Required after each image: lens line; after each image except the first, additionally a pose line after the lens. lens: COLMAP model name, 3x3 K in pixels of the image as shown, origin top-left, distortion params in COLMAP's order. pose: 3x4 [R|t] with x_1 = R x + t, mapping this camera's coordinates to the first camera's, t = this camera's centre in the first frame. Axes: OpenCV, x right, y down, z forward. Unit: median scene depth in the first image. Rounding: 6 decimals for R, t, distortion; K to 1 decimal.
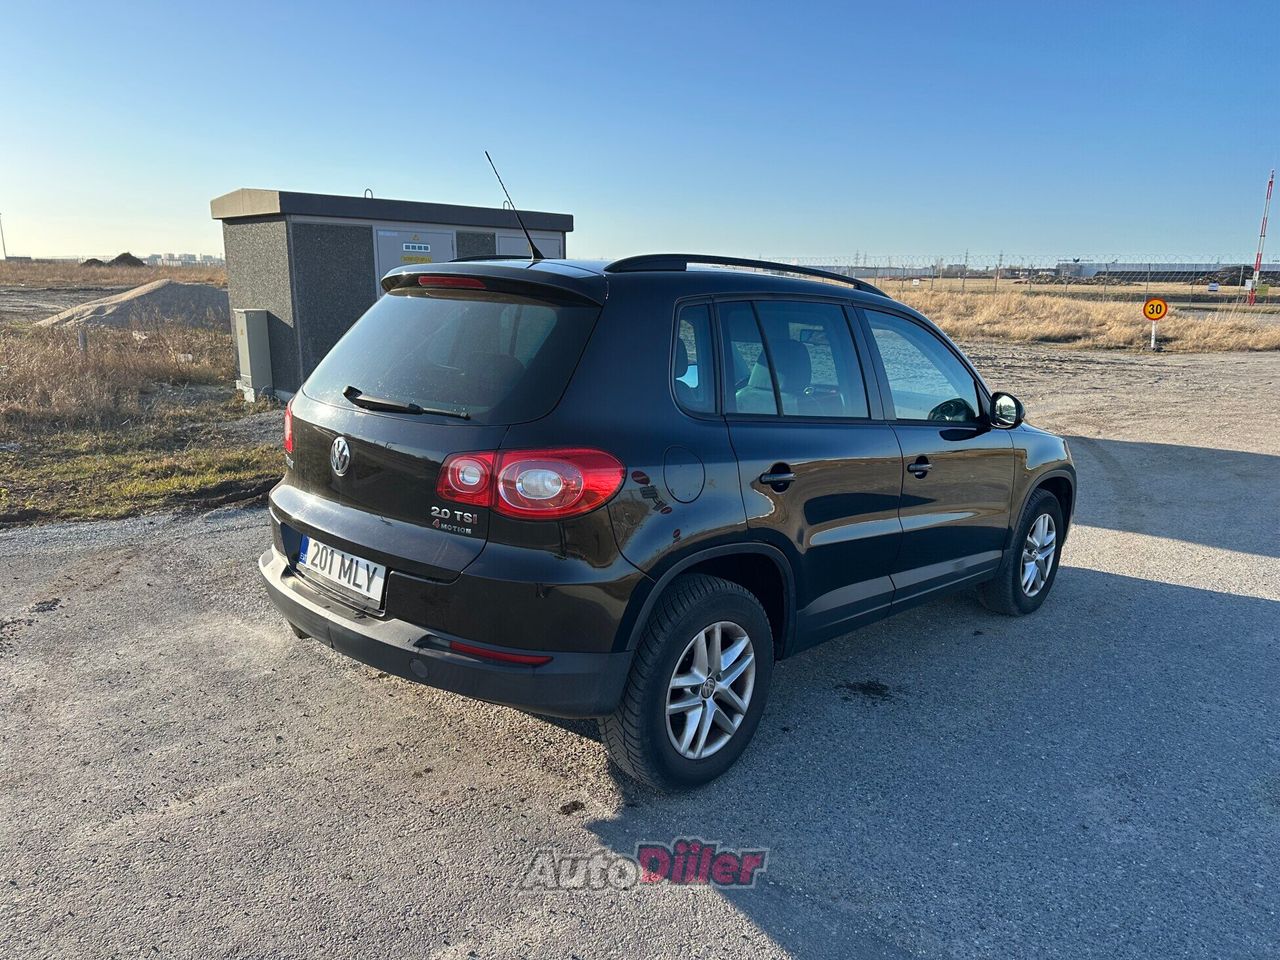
lens RADIAL K [[1014.9, 0, 640.0], [0, 1014.9, 480.0], [0, 0, 1]] dist [0.001147, 0.209138]
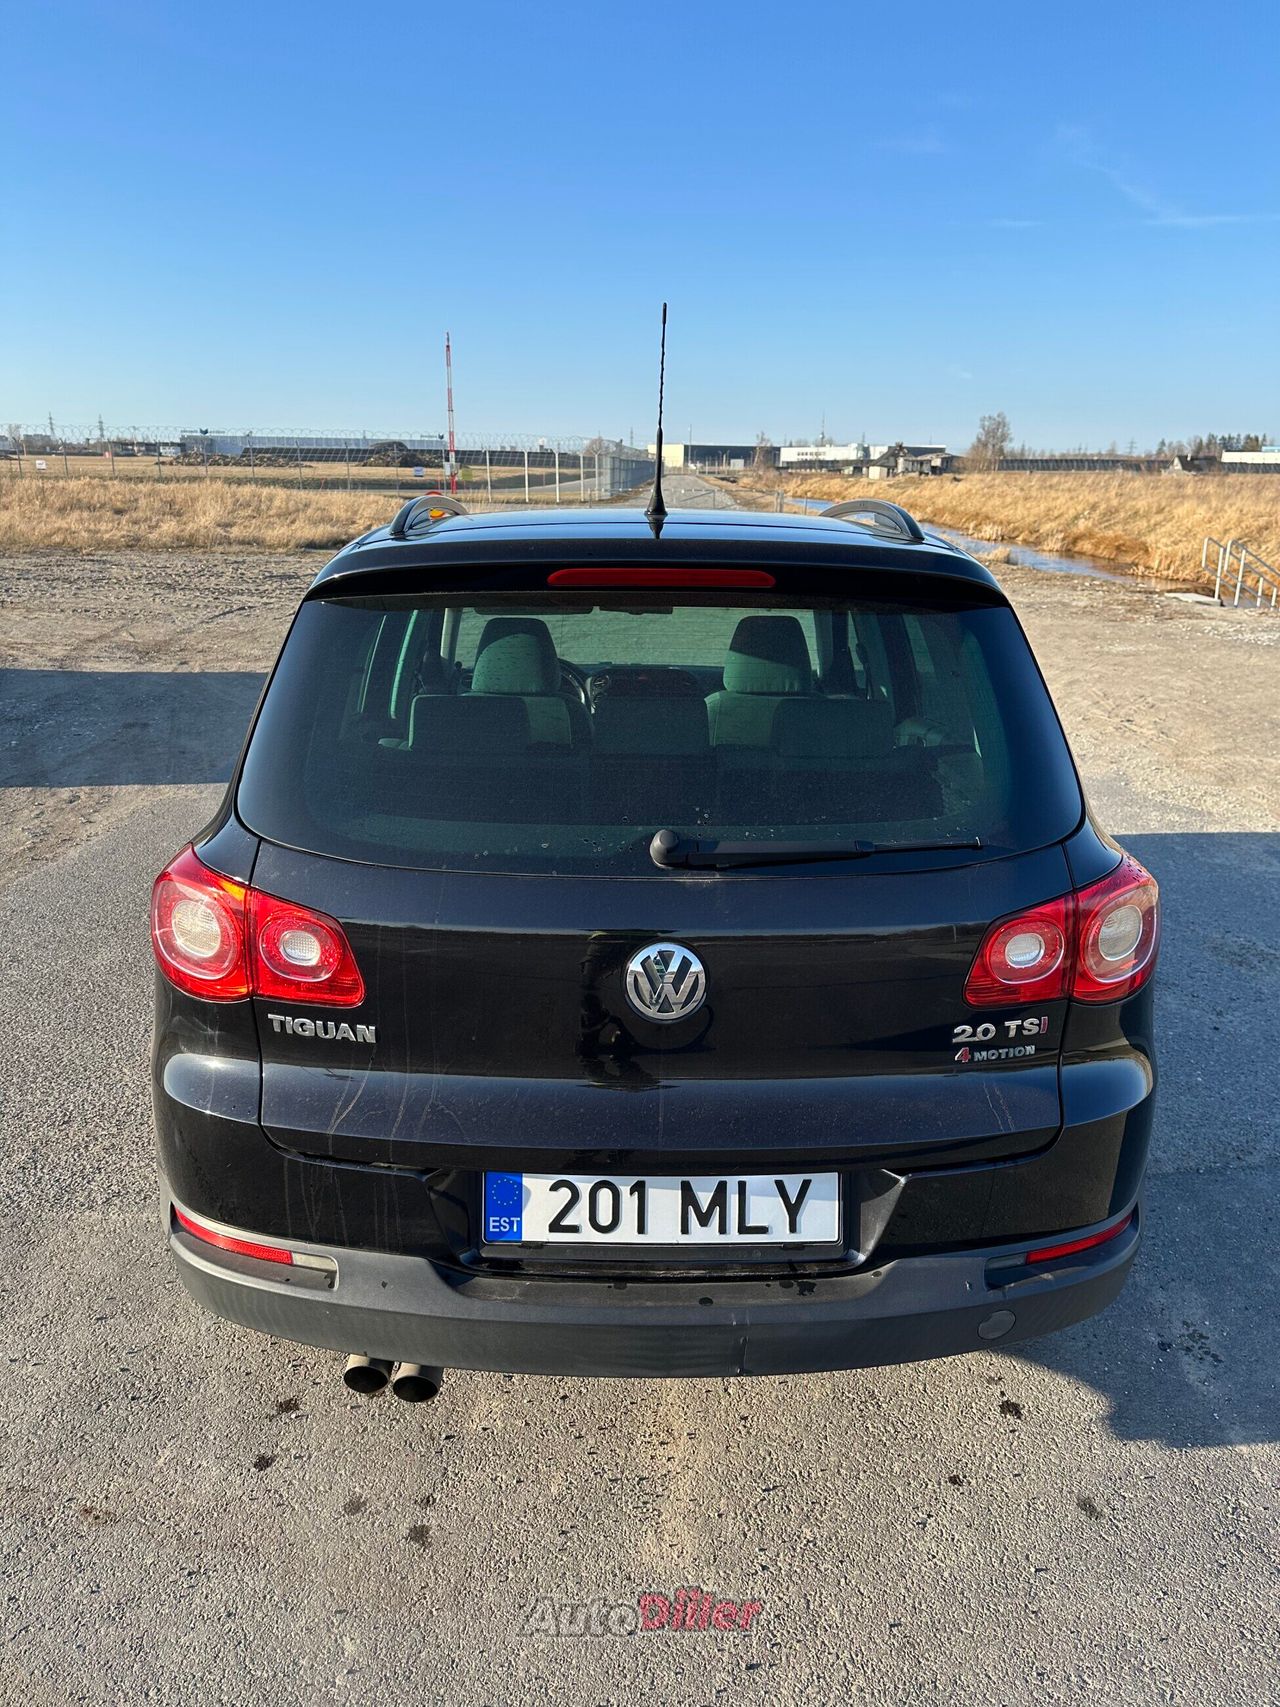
lens RADIAL K [[1353.5, 0, 640.0], [0, 1353.5, 853.5], [0, 0, 1]] dist [0.001147, 0.209138]
pose [[0.697857, -0.224378, 0.680184, -0.703774], [0.158651, 0.974498, 0.158693, -0.179117], [-0.698445, -0.002833, 0.715658, 0.568579]]
